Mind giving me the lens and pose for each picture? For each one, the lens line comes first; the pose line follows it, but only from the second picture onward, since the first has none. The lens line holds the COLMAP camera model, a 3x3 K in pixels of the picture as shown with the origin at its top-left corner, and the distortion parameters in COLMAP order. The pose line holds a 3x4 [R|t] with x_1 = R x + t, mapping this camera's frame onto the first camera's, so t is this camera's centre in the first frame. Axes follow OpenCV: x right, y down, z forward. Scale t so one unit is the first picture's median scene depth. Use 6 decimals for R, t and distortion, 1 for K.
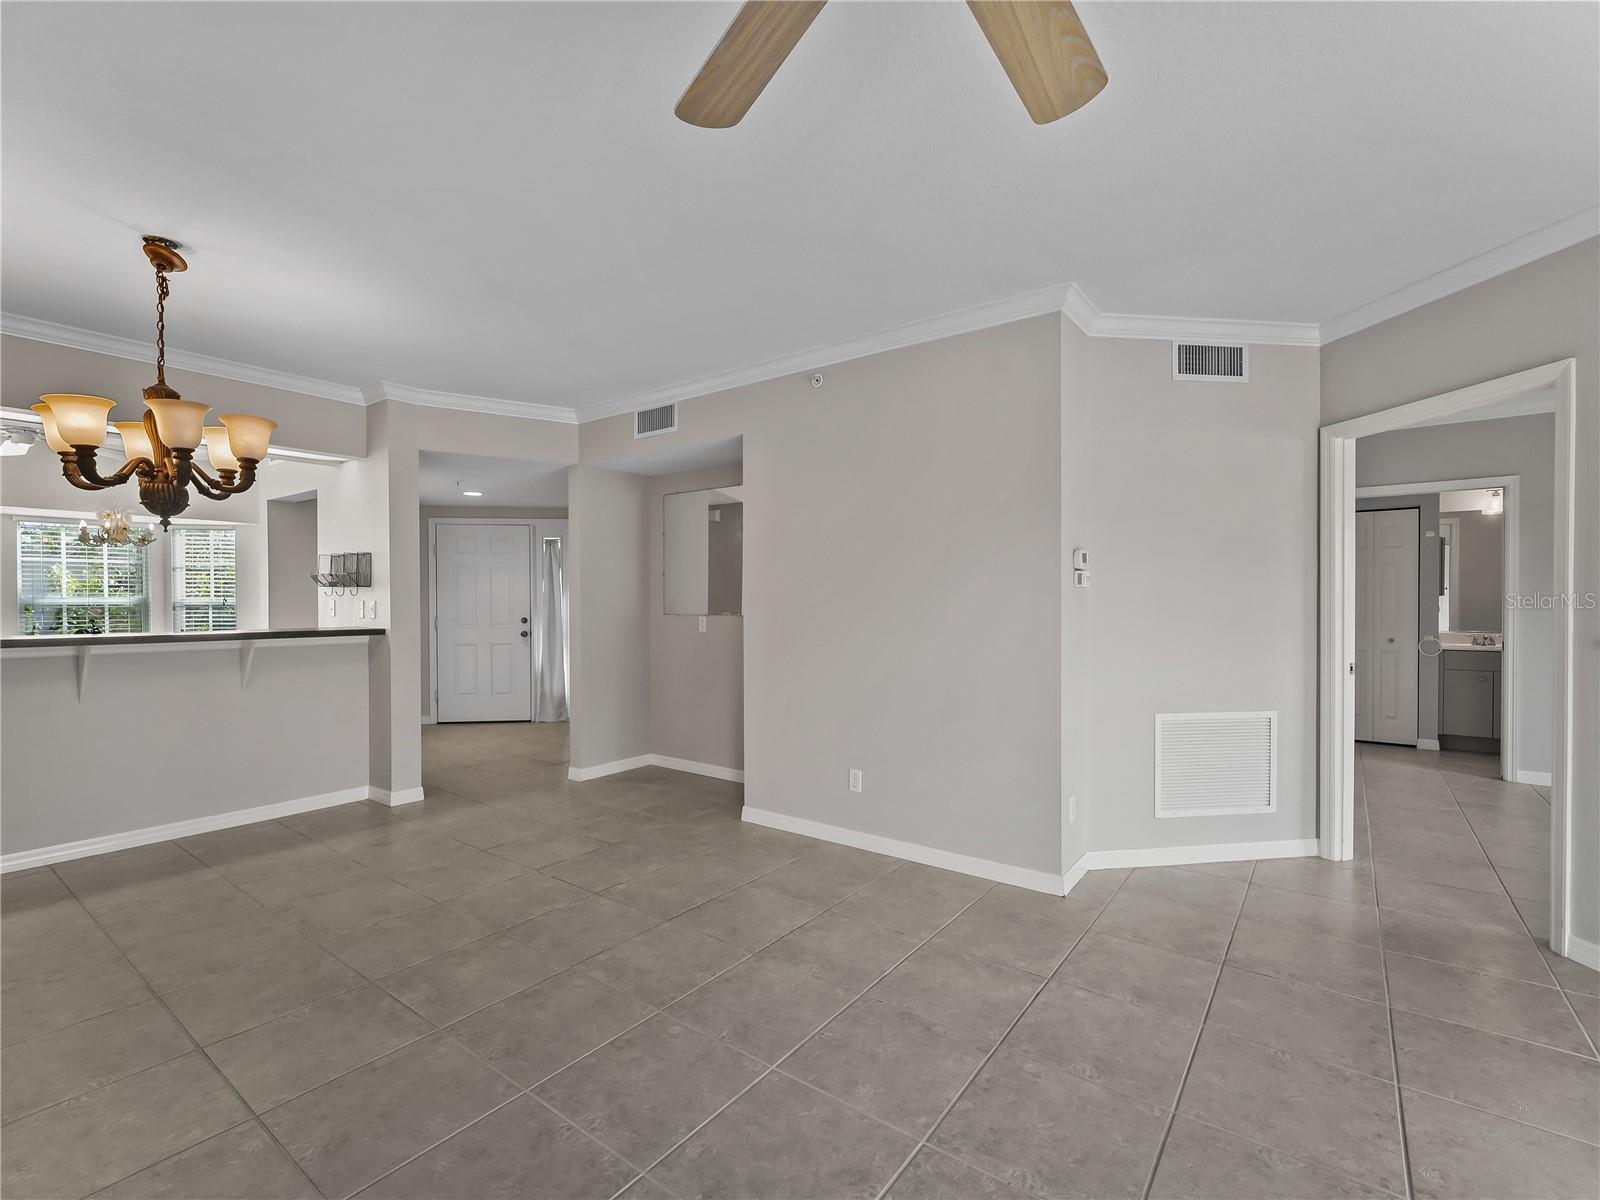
lens RADIAL K [[726.6, 0, 801.2], [0, 726.6, 604.3], [0, 0, 1]] dist [-0.001190, -0.000368]
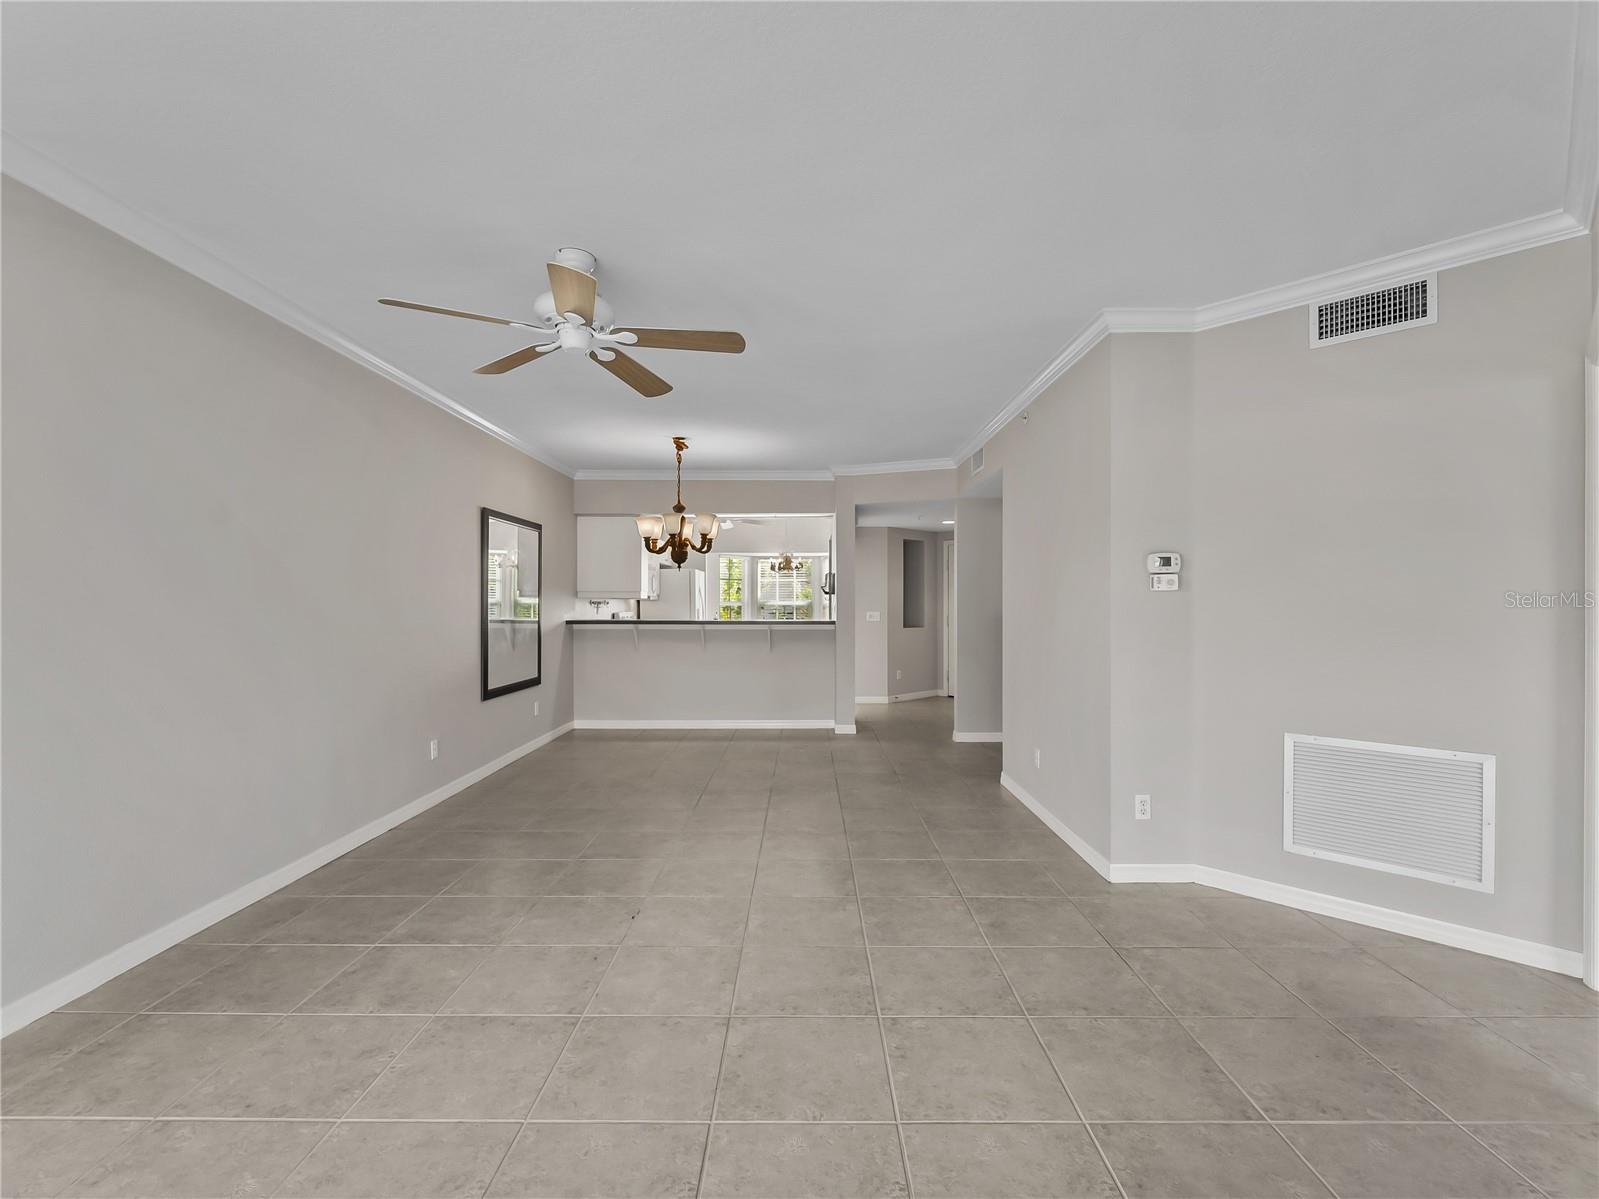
lens RADIAL K [[718.3, 0, 800.6], [0, 718.3, 606.0], [0, 0, 1]] dist [0.000088, -0.001636]
pose [[0.597531, 0.005309, -0.801828, 0.827677], [-0.006560, 0.999977, 0.001733, -0.001380], [0.801819, 0.004224, 0.597552, 0.003397]]
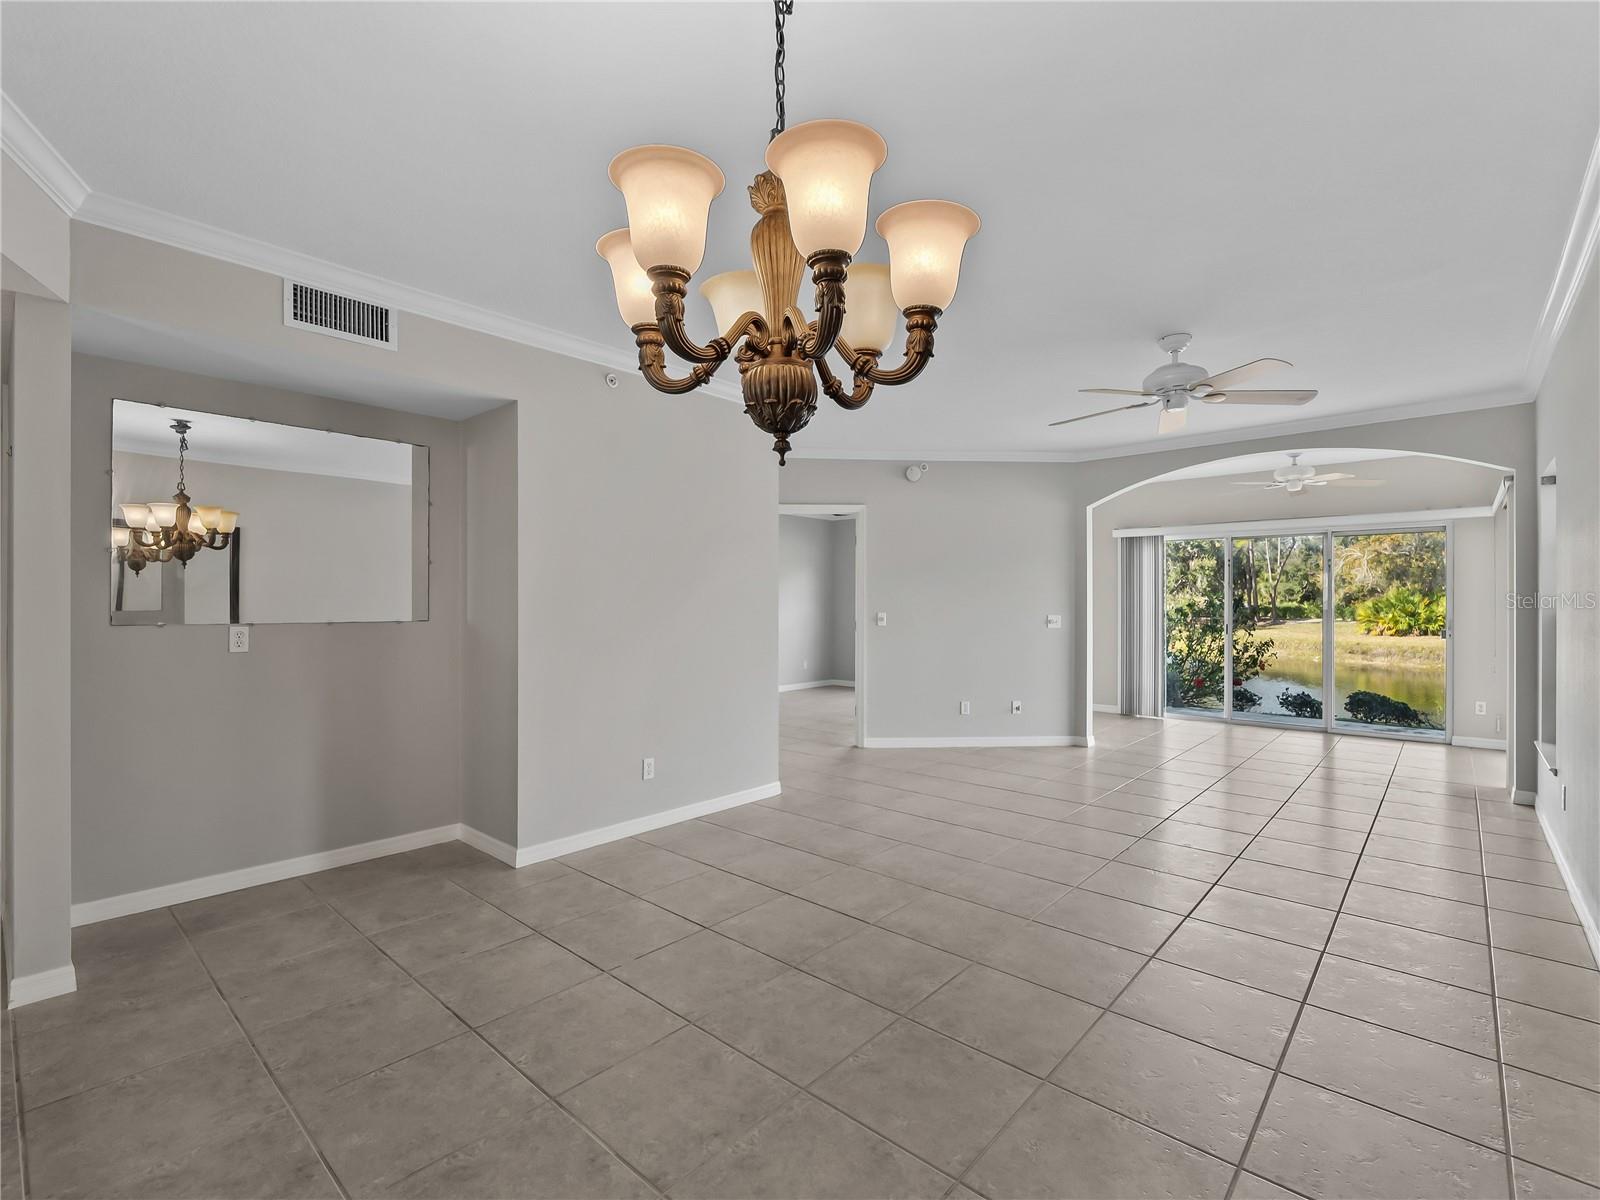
lens RADIAL K [[731.9, 0, 804.9], [0, 731.9, 605.1], [0, 0, 1]] dist [-0.001325, -0.001315]
pose [[0.086263, -0.002354, 0.996270, -1.053375], [0.003633, 0.999991, 0.002048, -0.001583], [-0.996266, 0.003442, 0.086270, 0.720259]]
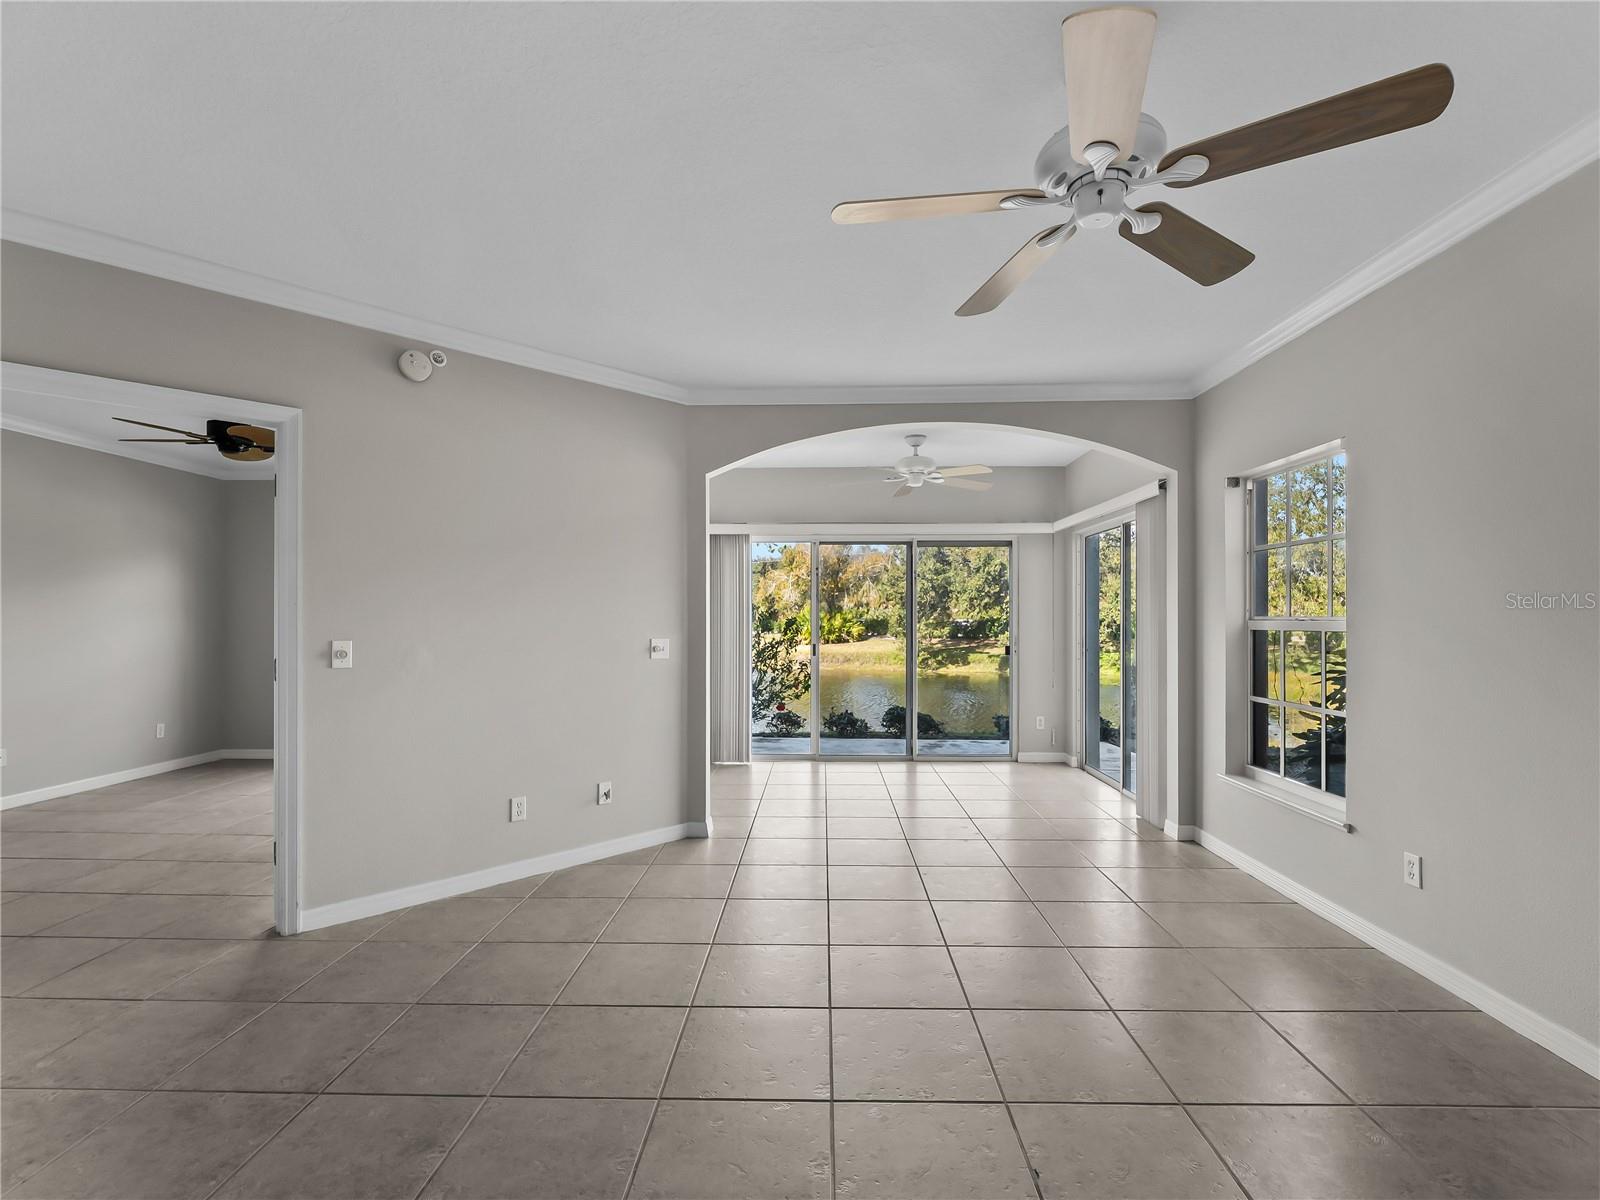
lens RADIAL K [[727.7, 0, 807.0], [0, 727.7, 614.3], [0, 0, 1]] dist [-0.001028, -0.004948]
pose [[-0.579649, 0.006040, 0.814844, -0.248011], [0.005543, 0.999979, -0.003468, -0.003427], [-0.814847, 0.002506, -0.579671, 0.737747]]
